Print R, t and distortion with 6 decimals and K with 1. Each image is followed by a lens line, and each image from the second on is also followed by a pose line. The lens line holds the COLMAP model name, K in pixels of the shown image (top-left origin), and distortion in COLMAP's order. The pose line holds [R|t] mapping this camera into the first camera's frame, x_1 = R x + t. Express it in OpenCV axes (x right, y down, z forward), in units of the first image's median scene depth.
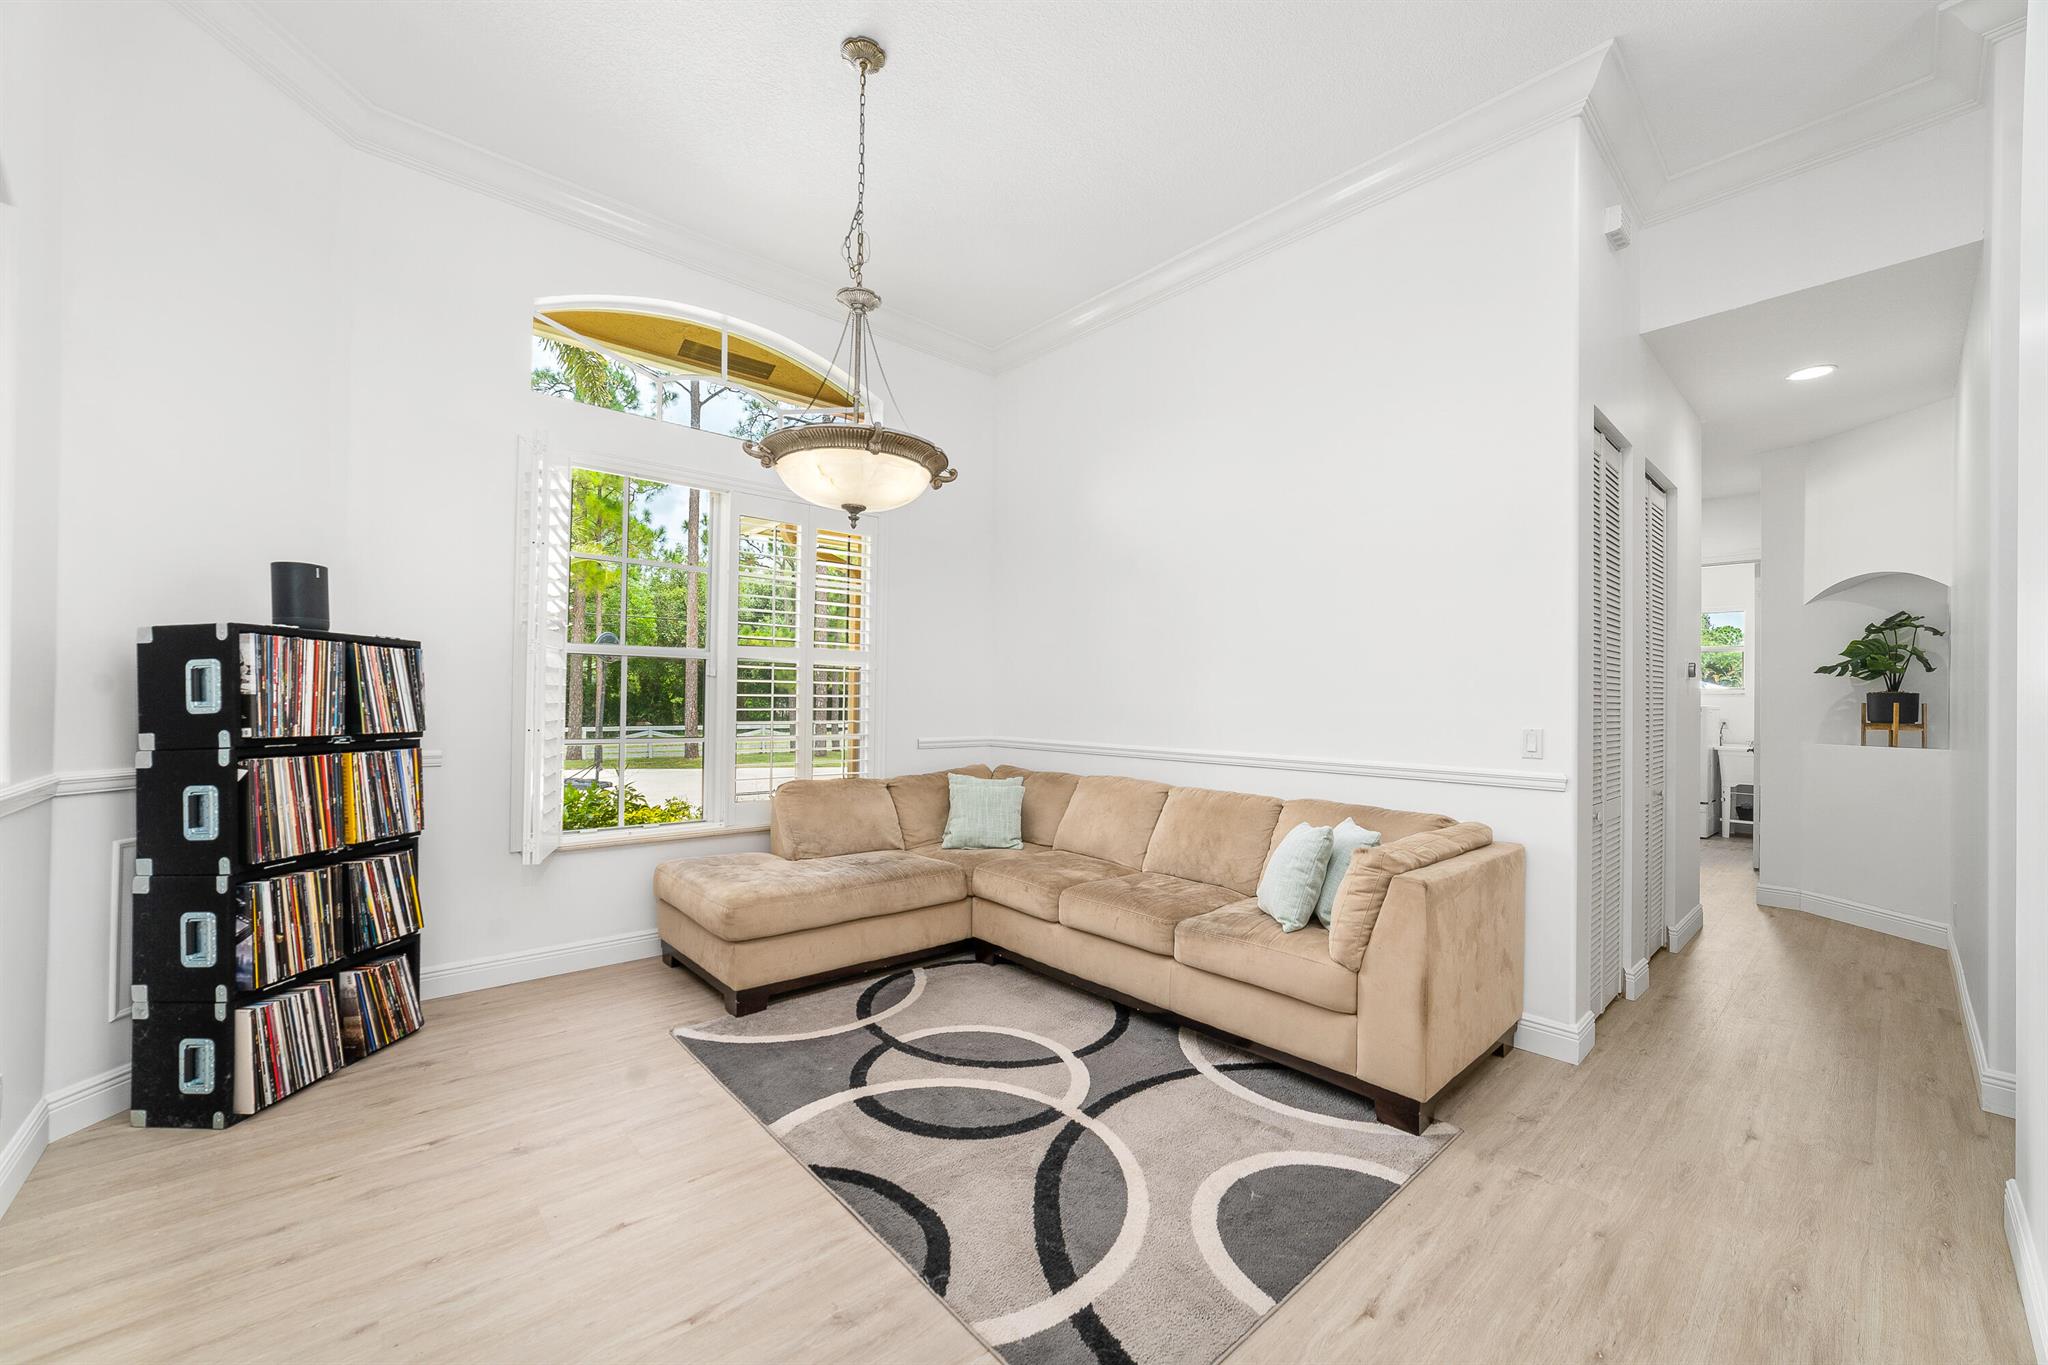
lens RADIAL K [[797.1, 0, 1029.0], [0, 797.1, 696.1], [0, 0, 1]] dist [-0.024152, 0.009807]
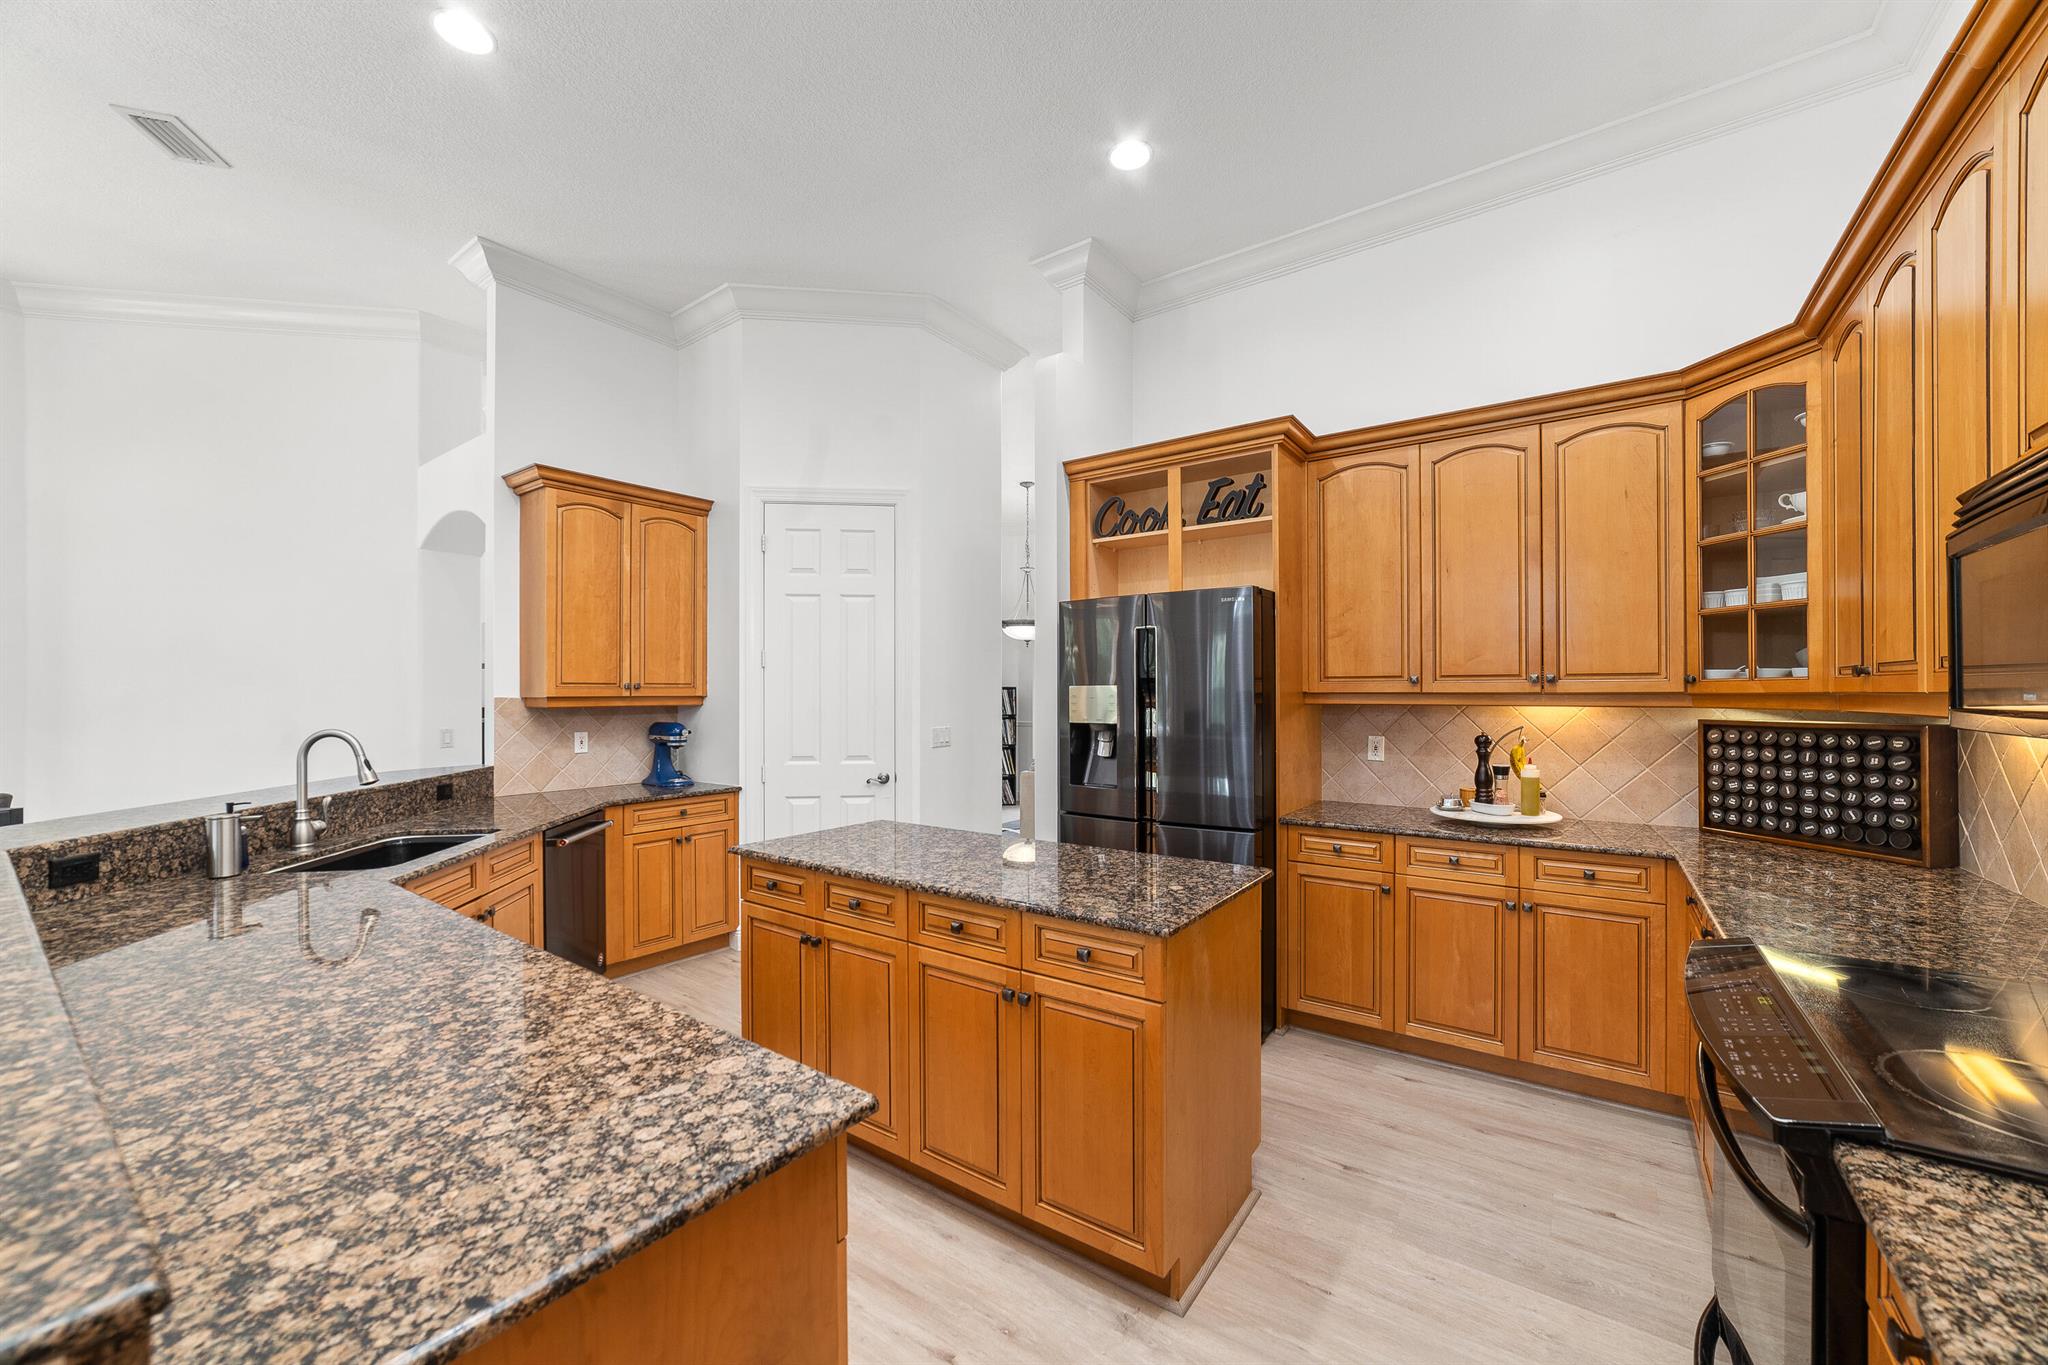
lens RADIAL K [[776.6, 0, 1026.4], [0, 776.6, 694.6], [0, 0, 1]] dist [-0.020493, 0.006686]
pose [[0.212936, -0.012285, -0.976989, 2.639813], [0.008090, 0.999909, -0.010810, -0.004879], [0.977033, -0.005602, 0.213016, 0.362359]]
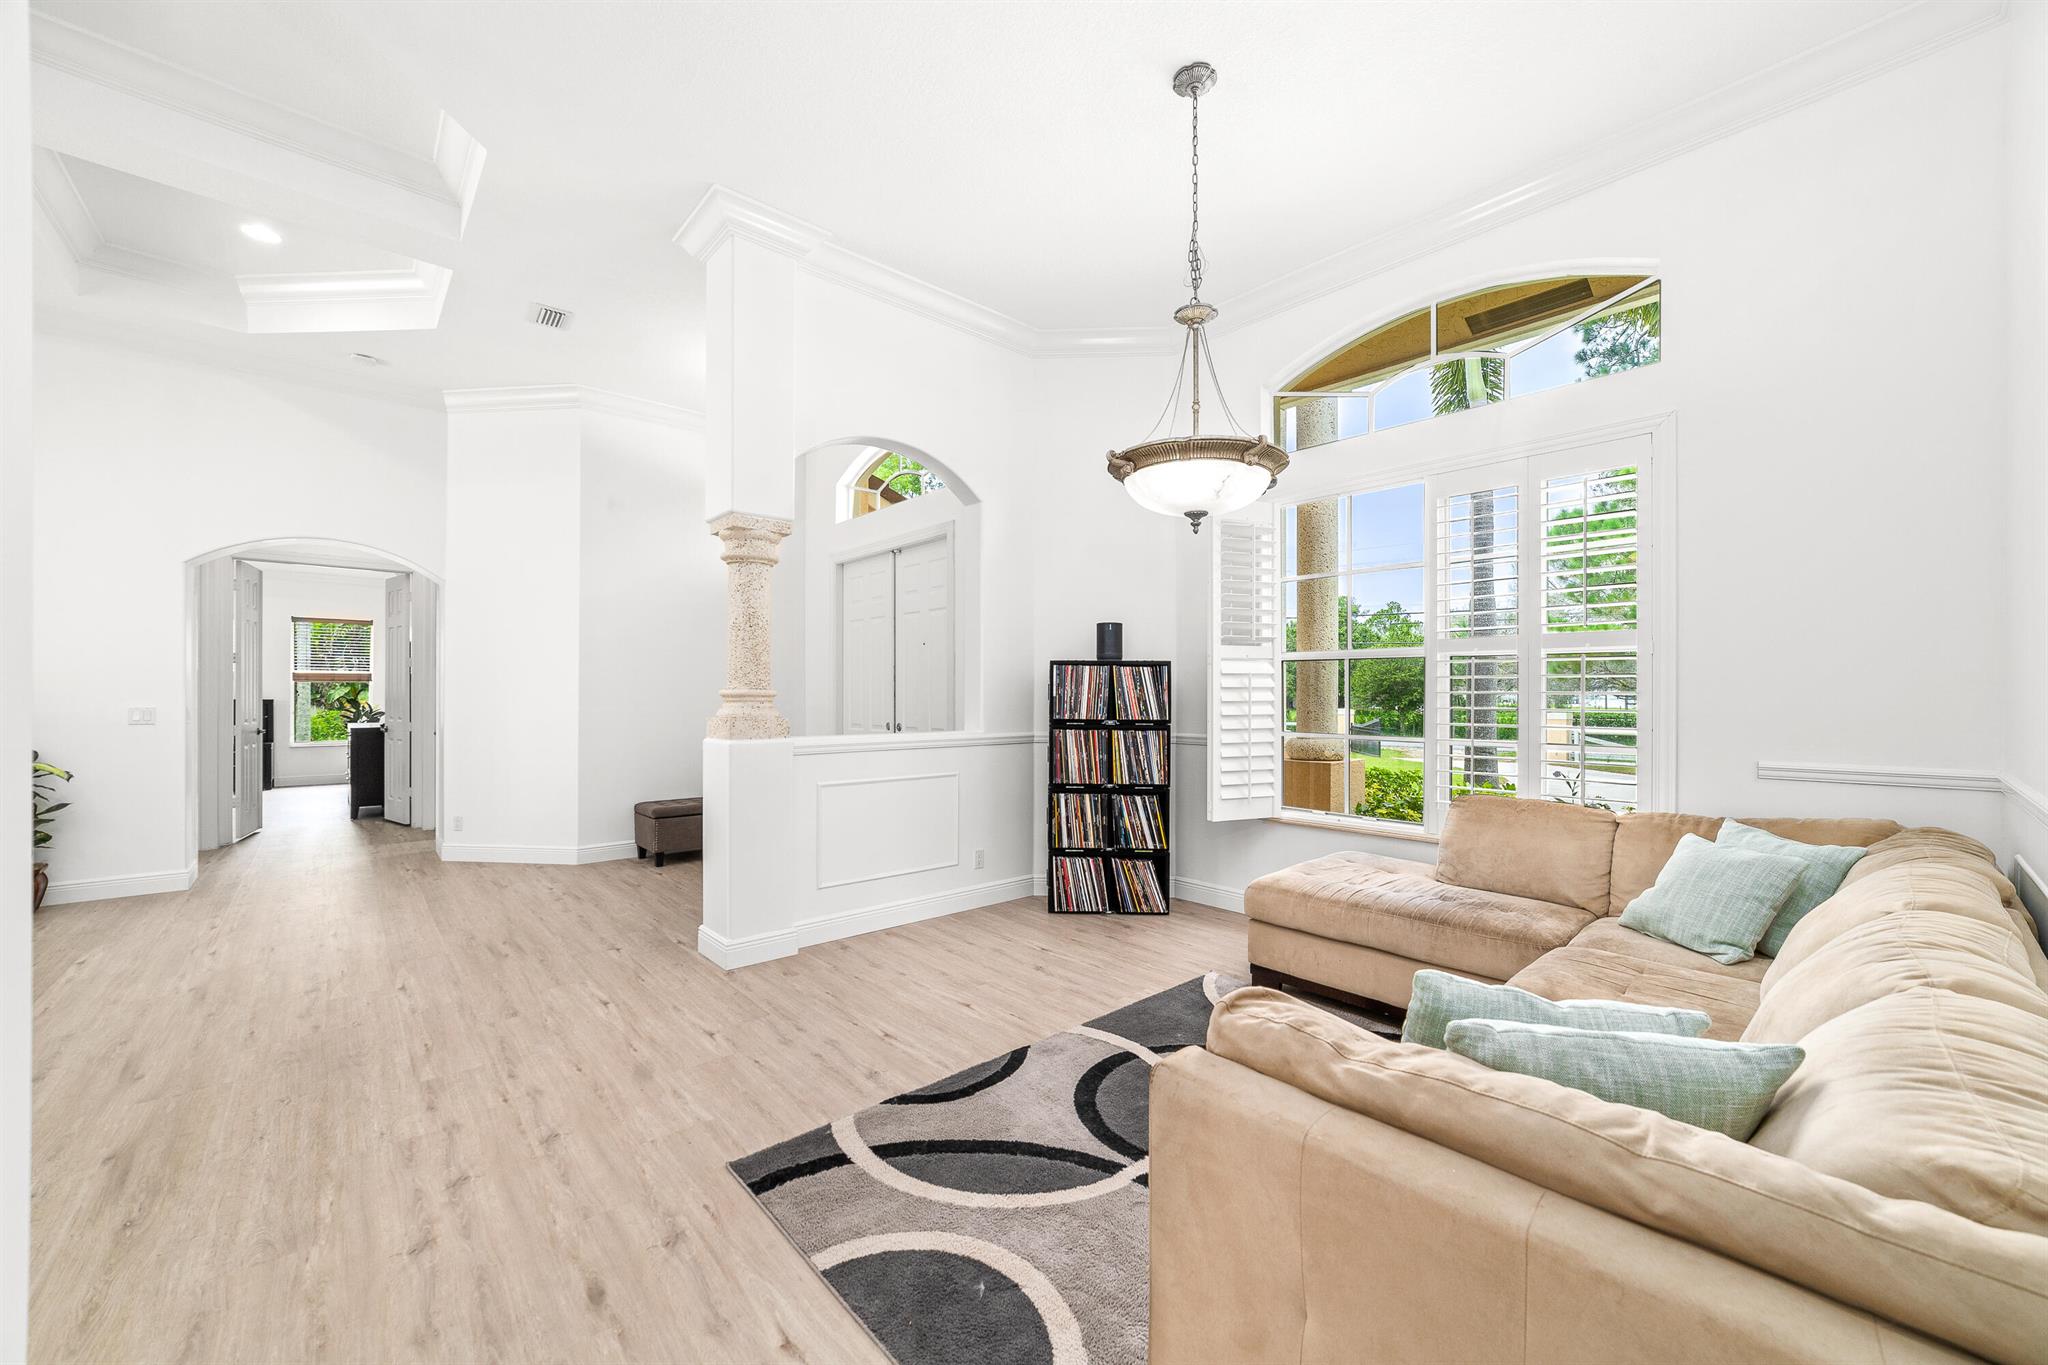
lens RADIAL K [[791.4, 0, 1014.6], [0, 791.4, 694.0], [0, 0, 1]] dist [-0.022931, 0.007131]
pose [[-0.013689, -0.012823, -0.999824, 0.817277], [0.002479, 0.999914, -0.012858, 0.014104], [0.999903, -0.002655, -0.013656, 0.768541]]
